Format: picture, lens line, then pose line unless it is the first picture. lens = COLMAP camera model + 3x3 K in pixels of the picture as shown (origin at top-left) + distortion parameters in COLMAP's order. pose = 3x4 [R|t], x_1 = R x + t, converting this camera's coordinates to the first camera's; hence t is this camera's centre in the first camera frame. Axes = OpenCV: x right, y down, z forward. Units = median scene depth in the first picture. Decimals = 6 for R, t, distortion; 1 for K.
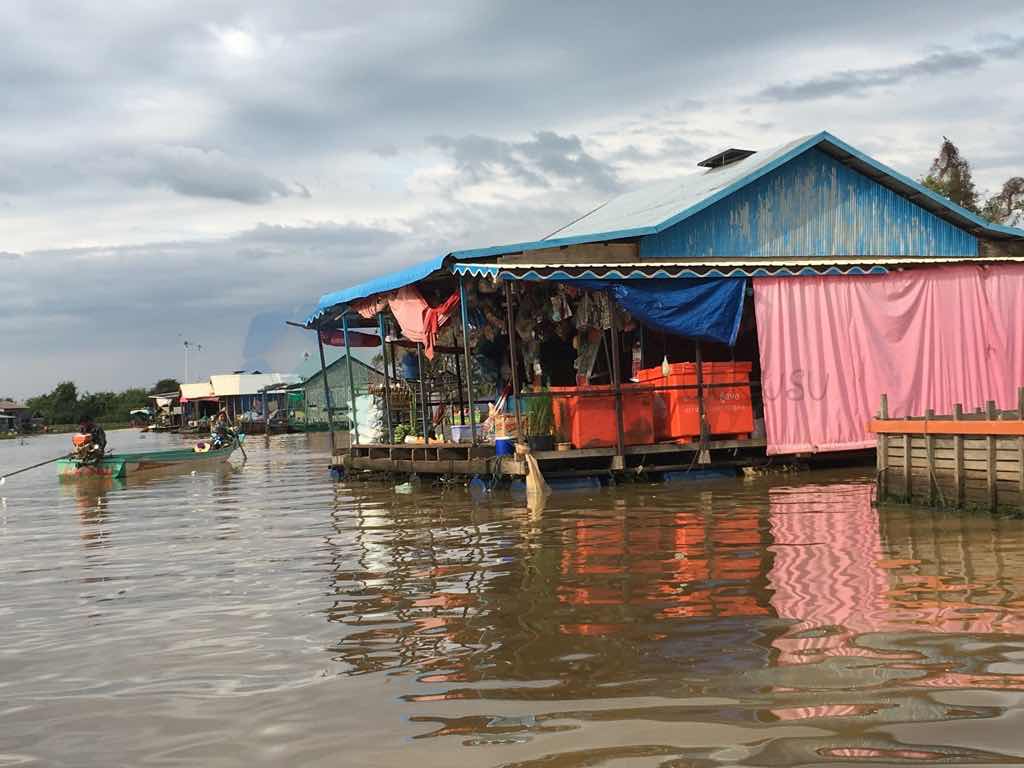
lens RADIAL K [[1573.0, 0, 512.0], [0, 1573.0, 384.0], [0, 0, 1]] dist [0.073999, -0.025607]
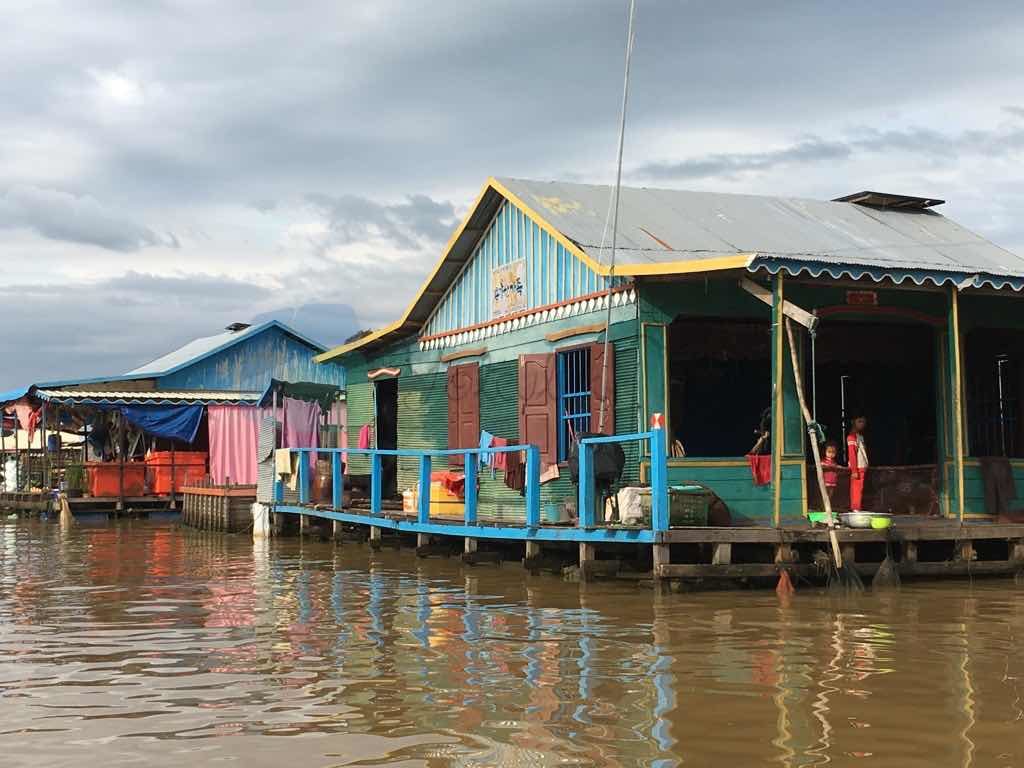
lens RADIAL K [[1587.9, 0, 512.0], [0, 1587.9, 384.0], [0, 0, 1]] dist [-0.005694, 0.085355]
pose [[0.995690, 0.046219, 0.080410, 0.347183], [-0.042921, 0.998184, -0.042271, -0.030240], [-0.082218, 0.038637, 0.995865, -0.811688]]
